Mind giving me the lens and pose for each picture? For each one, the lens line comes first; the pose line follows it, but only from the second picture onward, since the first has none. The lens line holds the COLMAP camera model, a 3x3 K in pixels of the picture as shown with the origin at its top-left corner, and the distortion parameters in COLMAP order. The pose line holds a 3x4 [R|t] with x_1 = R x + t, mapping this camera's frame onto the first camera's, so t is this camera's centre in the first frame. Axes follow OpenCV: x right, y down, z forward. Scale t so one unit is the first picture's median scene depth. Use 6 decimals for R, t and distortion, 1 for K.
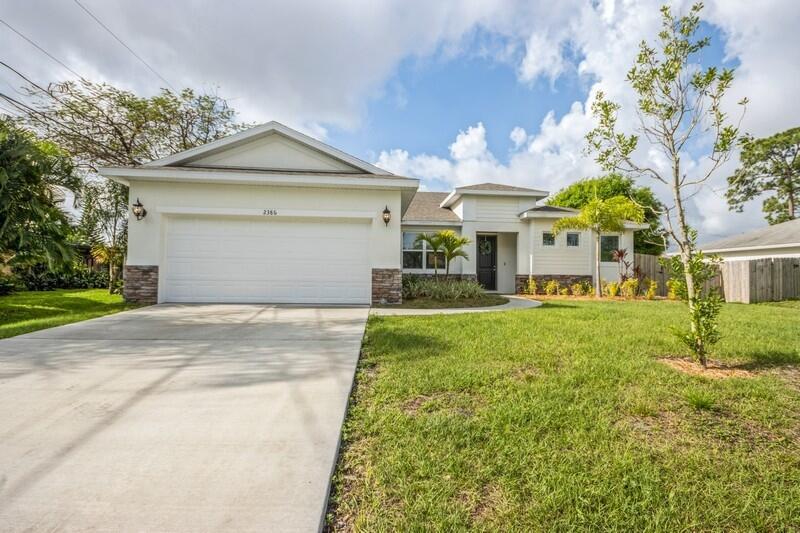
lens RADIAL K [[371.2, 0, 400.8], [0, 371.2, 254.5], [0, 0, 1]] dist [0.000465, -0.000251]
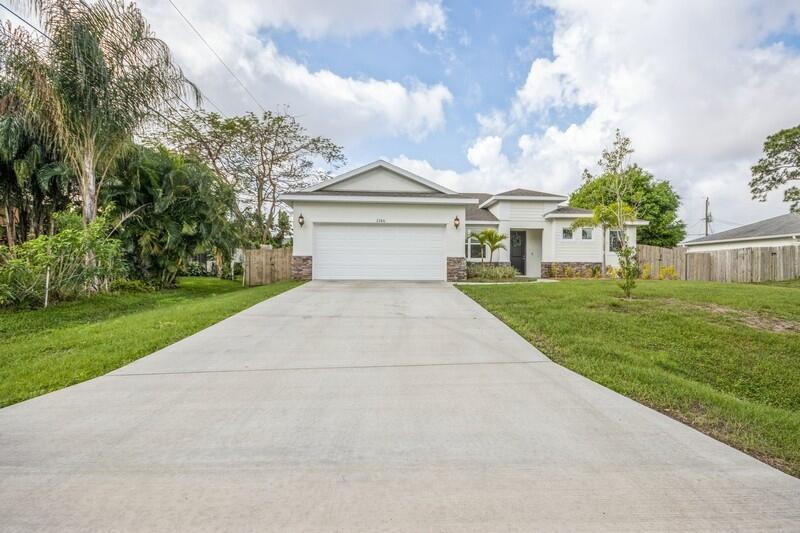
lens RADIAL K [[397.2, 0, 400.0], [0, 397.2, 266.5], [0, 0, 1]] dist [-0.001854, -0.000092]
pose [[0.999325, -0.006681, -0.036118, -0.130062], [0.008596, 0.998552, 0.053110, -0.007002], [0.035710, -0.053385, 0.997935, -0.395038]]
